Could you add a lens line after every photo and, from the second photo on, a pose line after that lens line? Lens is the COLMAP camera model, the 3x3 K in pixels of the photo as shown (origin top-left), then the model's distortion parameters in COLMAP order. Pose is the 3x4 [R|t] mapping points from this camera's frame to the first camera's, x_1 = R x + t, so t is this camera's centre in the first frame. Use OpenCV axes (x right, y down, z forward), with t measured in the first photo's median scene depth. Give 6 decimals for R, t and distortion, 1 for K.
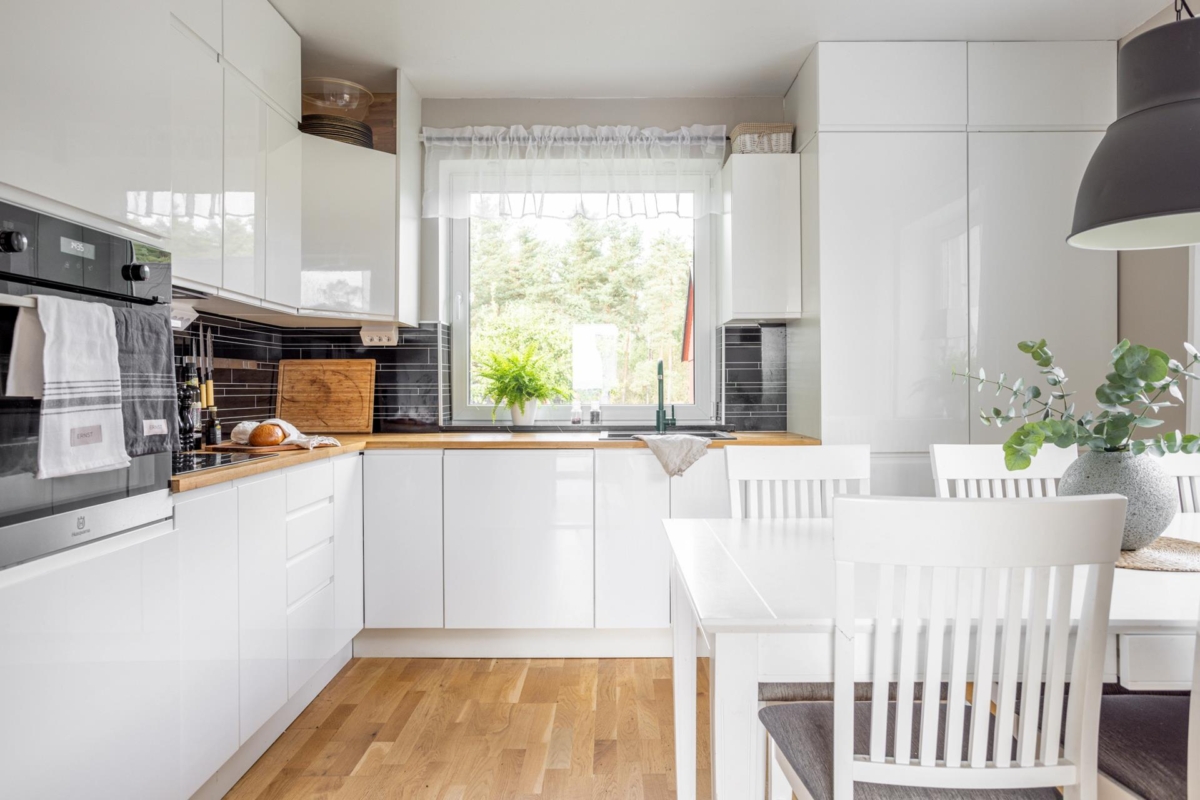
lens RADIAL K [[790.9, 0, 603.2], [0, 790.9, 381.1], [0, 0, 1]] dist [-0.022118, -0.000404]
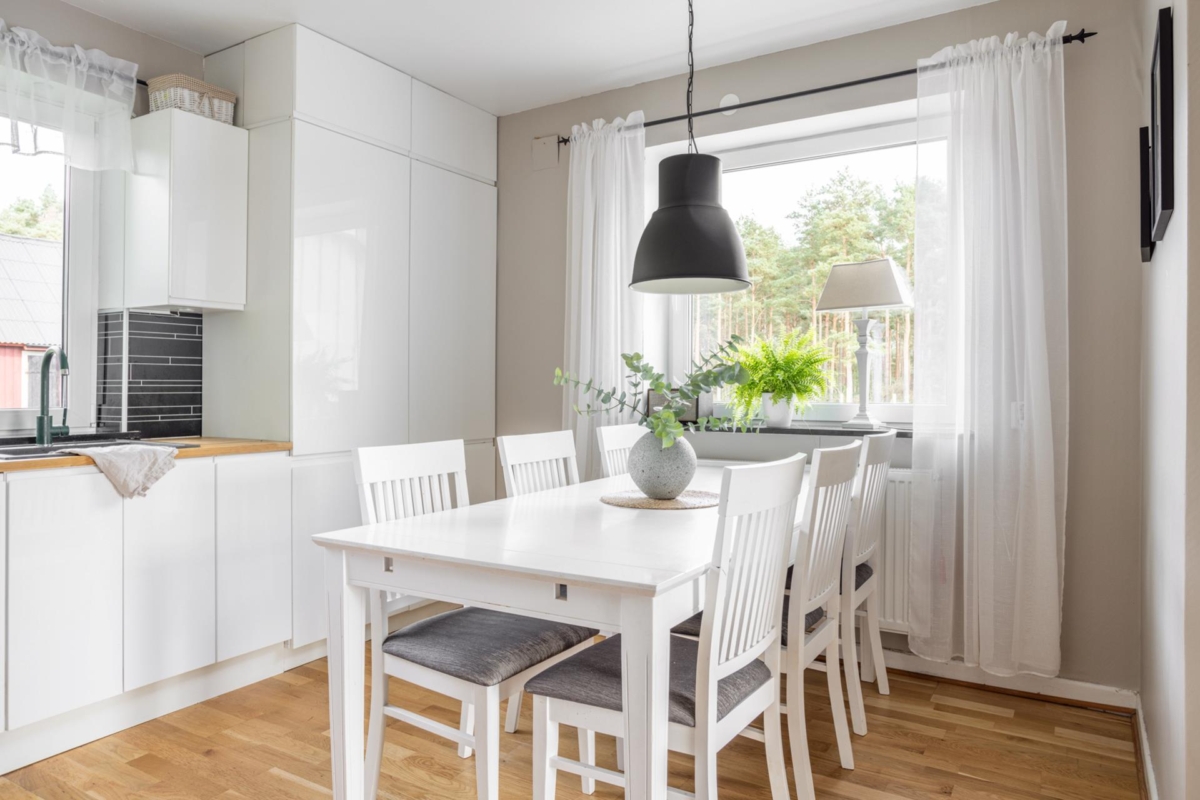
lens RADIAL K [[805.9, 0, 598.2], [0, 805.9, 380.0], [0, 0, 1]] dist [-0.004102, 0.057337]
pose [[0.521509, 0.010076, 0.853186, -0.328173], [-0.008798, 0.999941, -0.006431, 0.003159], [-0.853200, -0.004152, 0.521567, 0.159932]]
